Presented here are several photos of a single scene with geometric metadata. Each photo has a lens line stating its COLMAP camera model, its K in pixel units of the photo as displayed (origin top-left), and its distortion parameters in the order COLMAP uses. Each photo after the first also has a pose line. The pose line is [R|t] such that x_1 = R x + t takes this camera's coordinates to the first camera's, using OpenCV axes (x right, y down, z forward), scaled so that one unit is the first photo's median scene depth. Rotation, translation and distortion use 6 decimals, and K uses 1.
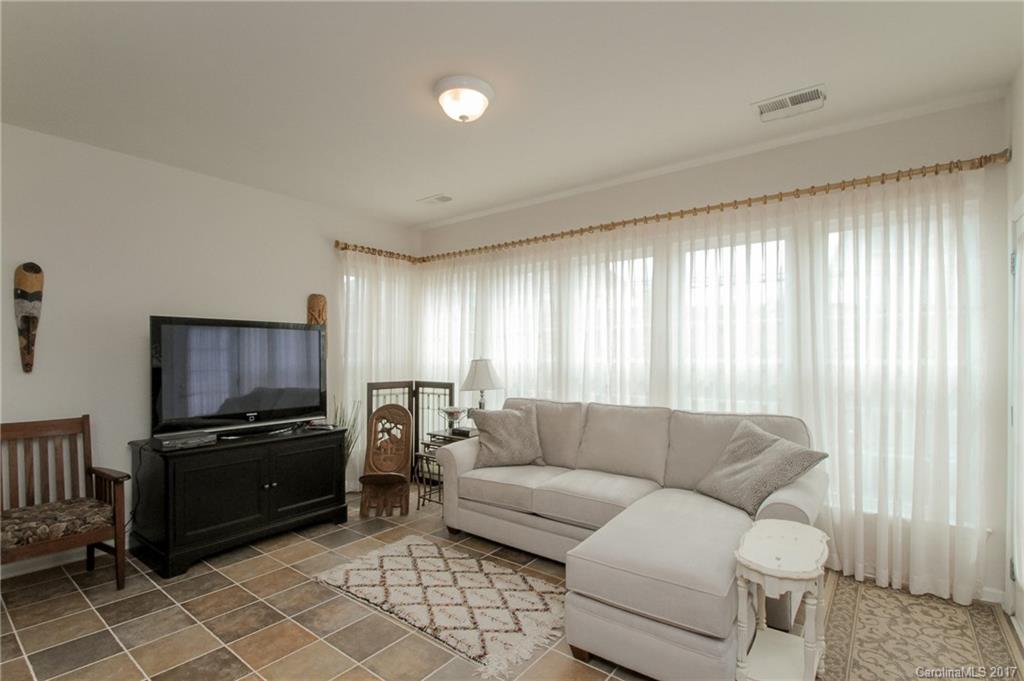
lens RADIAL K [[484.3, 0, 518.0], [0, 484.3, 355.2], [0, 0, 1]] dist [0.002203, -0.001064]
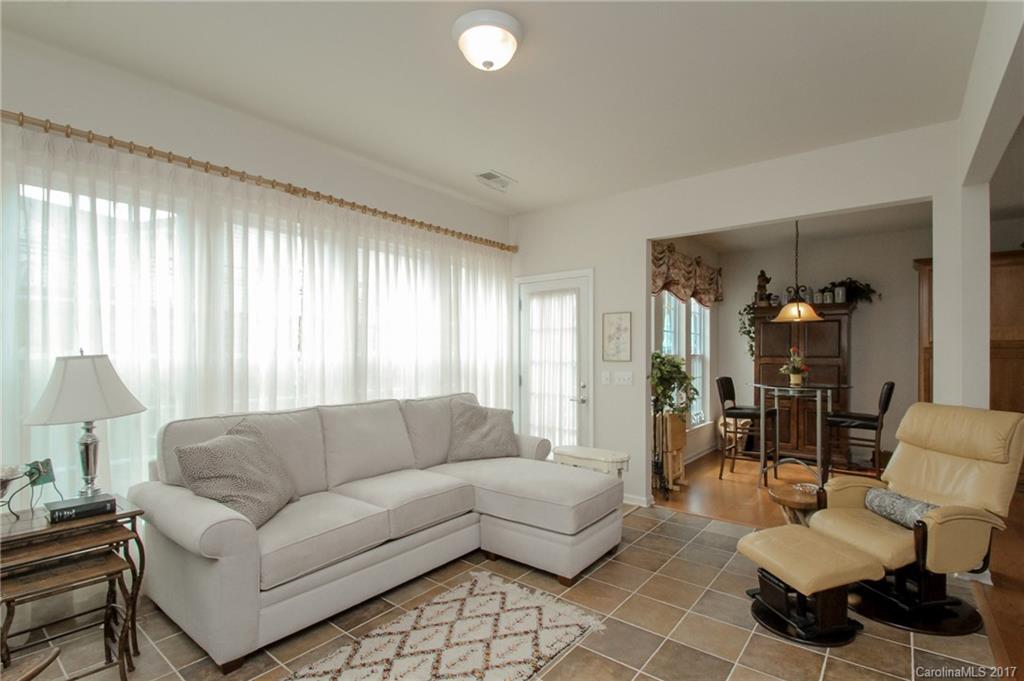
lens RADIAL K [[484.3, 0, 518.0], [0, 484.3, 355.2], [0, 0, 1]] dist [0.002203, -0.001064]
pose [[0.006878, -0.006485, 0.999955, -0.835888], [0.004364, 0.999970, 0.006455, 0.009336], [-0.999967, 0.004319, 0.006906, 0.824722]]
